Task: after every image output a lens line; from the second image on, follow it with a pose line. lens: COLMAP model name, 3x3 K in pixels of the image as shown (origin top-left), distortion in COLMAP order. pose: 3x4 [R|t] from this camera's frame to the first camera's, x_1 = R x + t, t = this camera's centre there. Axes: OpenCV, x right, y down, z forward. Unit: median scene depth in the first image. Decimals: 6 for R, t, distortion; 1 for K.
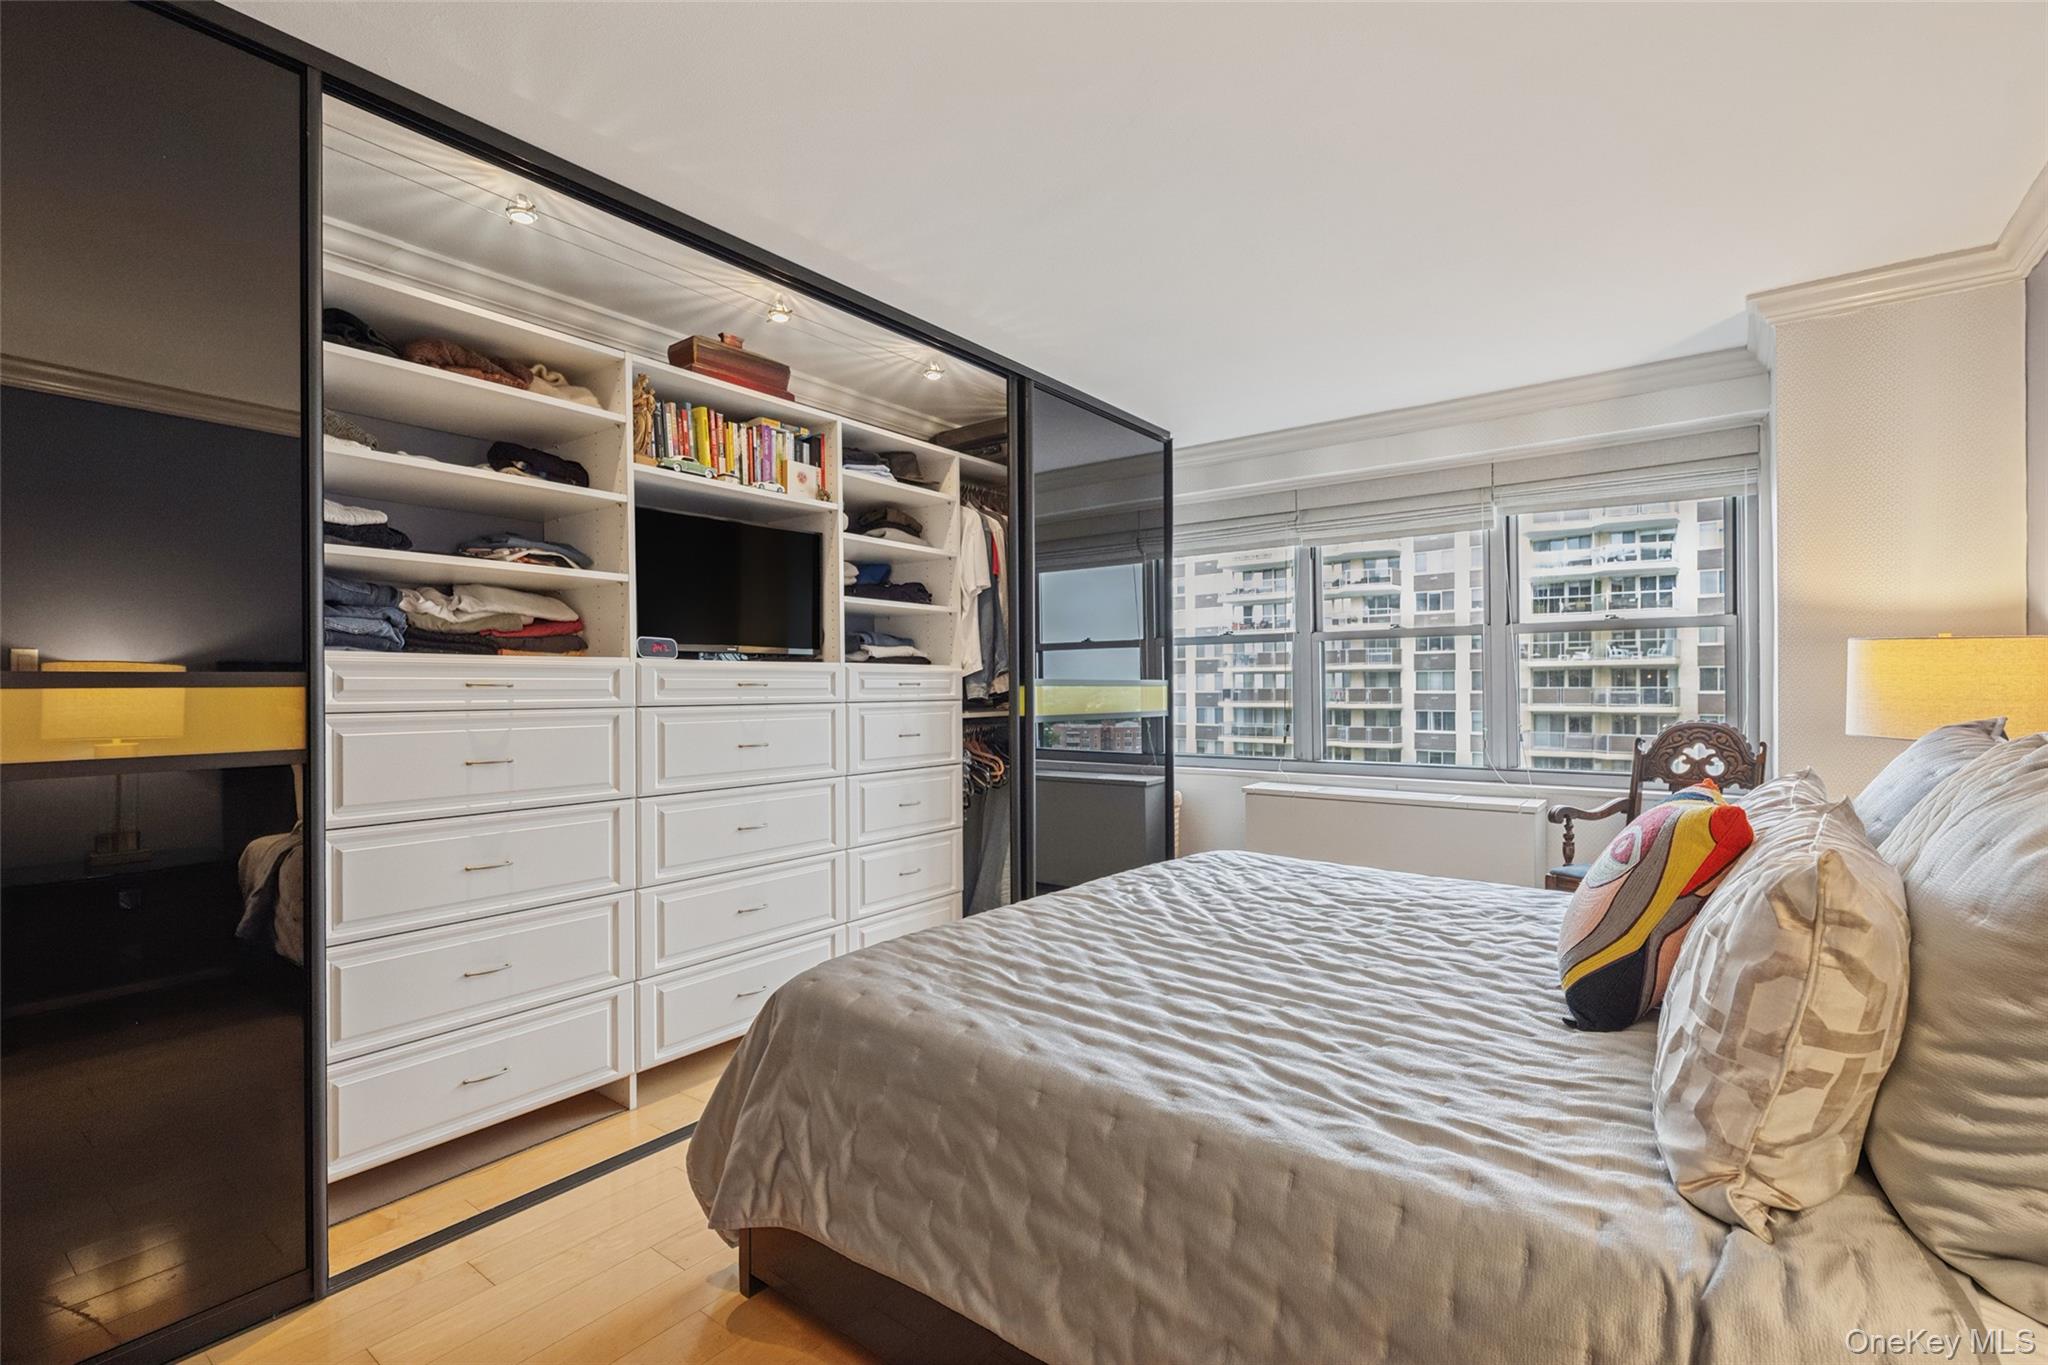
lens RADIAL K [[926.9, 0, 1030.9], [0, 926.9, 680.0], [0, 0, 1]] dist [-0.000027, 0.000884]
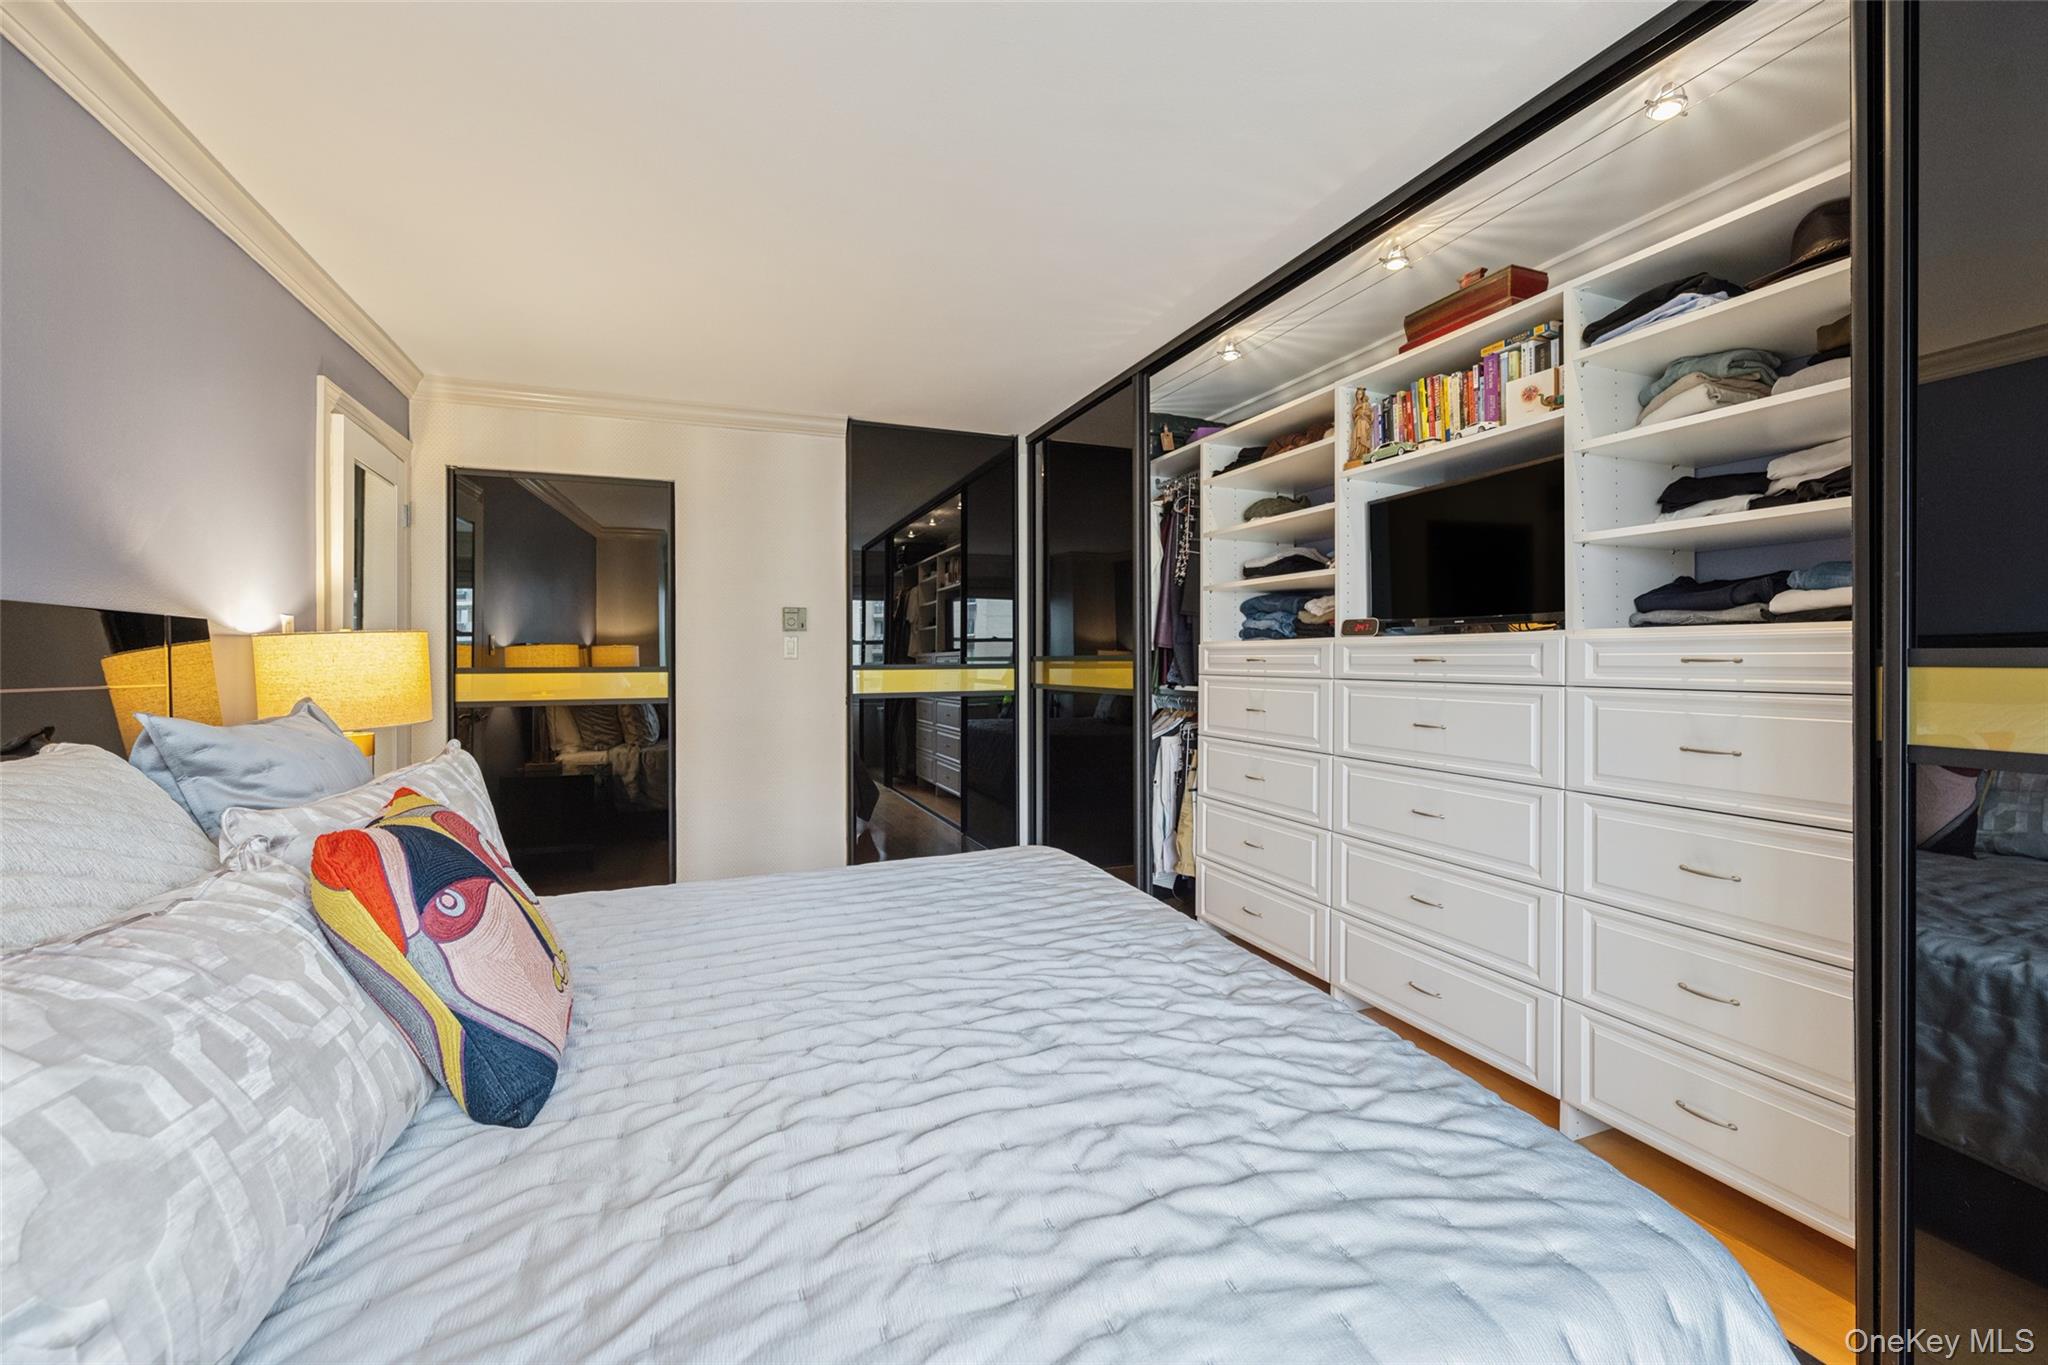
lens RADIAL K [[813.3, 0, 1016.1], [0, 813.3, 666.9], [0, 0, 1]] dist [0.003890, -0.000121]
pose [[-0.507294, 0.010277, -0.861712, 0.878906], [0.006693, 0.999946, 0.007985, 0.003383], [0.861747, -0.001717, -0.507335, 1.523353]]
